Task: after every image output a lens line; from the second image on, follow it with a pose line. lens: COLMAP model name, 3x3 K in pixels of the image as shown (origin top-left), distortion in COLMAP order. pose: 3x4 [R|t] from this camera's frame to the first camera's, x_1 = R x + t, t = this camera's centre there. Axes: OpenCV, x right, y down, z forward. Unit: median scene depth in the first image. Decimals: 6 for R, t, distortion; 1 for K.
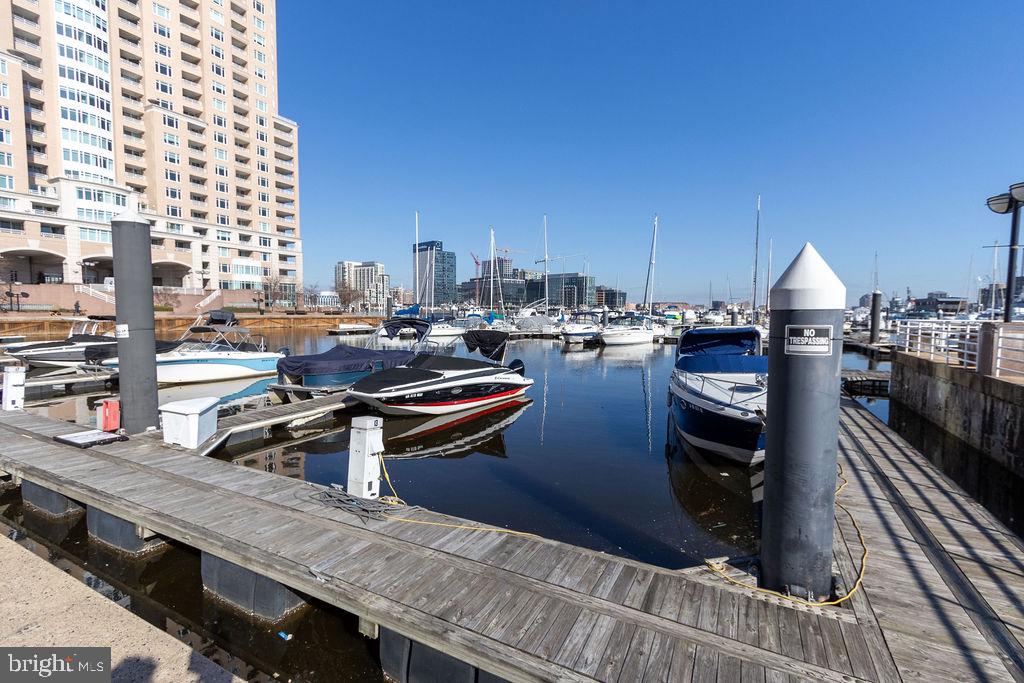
lens RADIAL K [[464.6, 0, 510.9], [0, 464.6, 338.0], [0, 0, 1]] dist [0.007211, -0.001905]
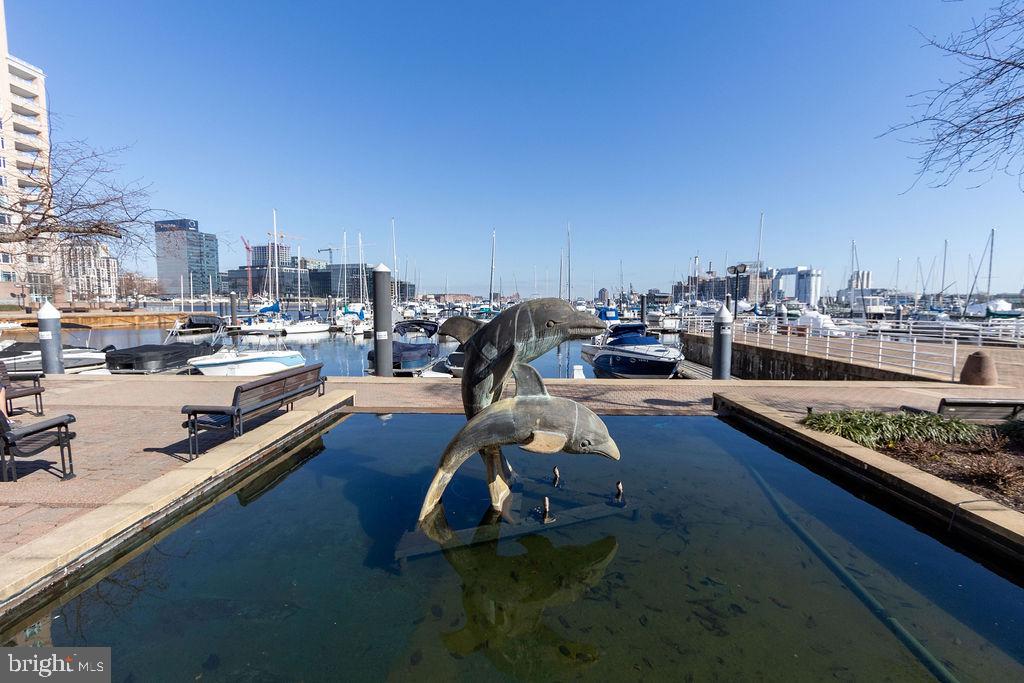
lens RADIAL K [[464.6, 0, 510.9], [0, 464.6, 338.0], [0, 0, 1]] dist [0.007211, -0.001905]
pose [[0.897659, -0.037219, 0.439117, -0.112778], [0.028875, 0.999253, 0.025668, -0.003365], [-0.439744, -0.010362, 0.898063, -0.071812]]
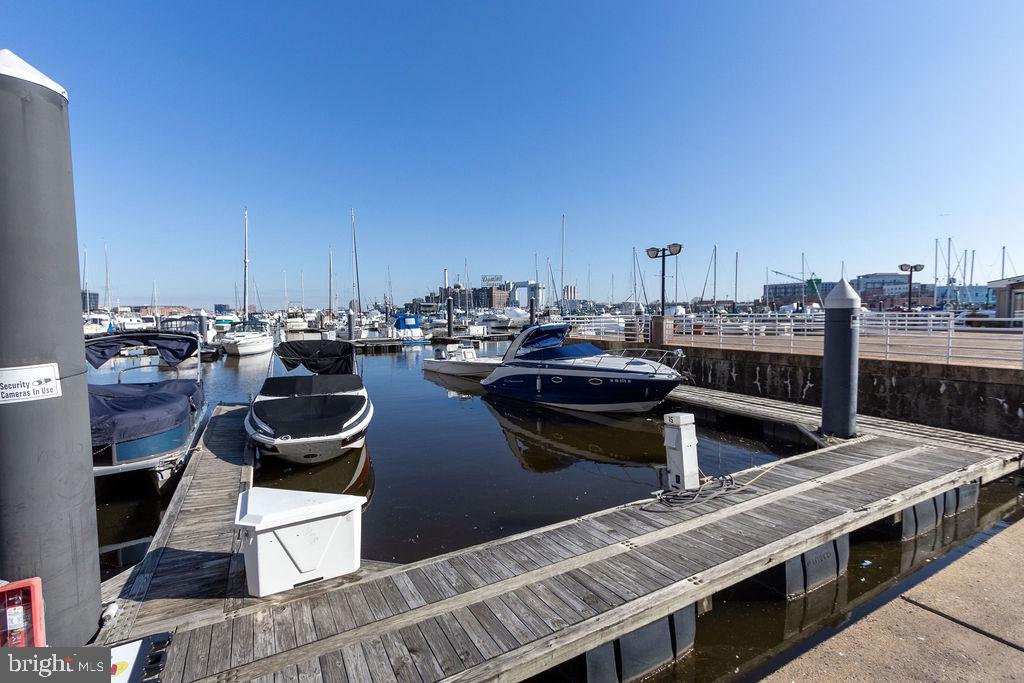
lens RADIAL K [[464.6, 0, 510.9], [0, 464.6, 338.0], [0, 0, 1]] dist [0.007211, -0.001905]
pose [[0.558906, -0.057942, 0.827204, -0.089929], [0.063945, 0.997597, 0.026672, -0.003474], [-0.826762, 0.037988, 0.561268, 0.046437]]
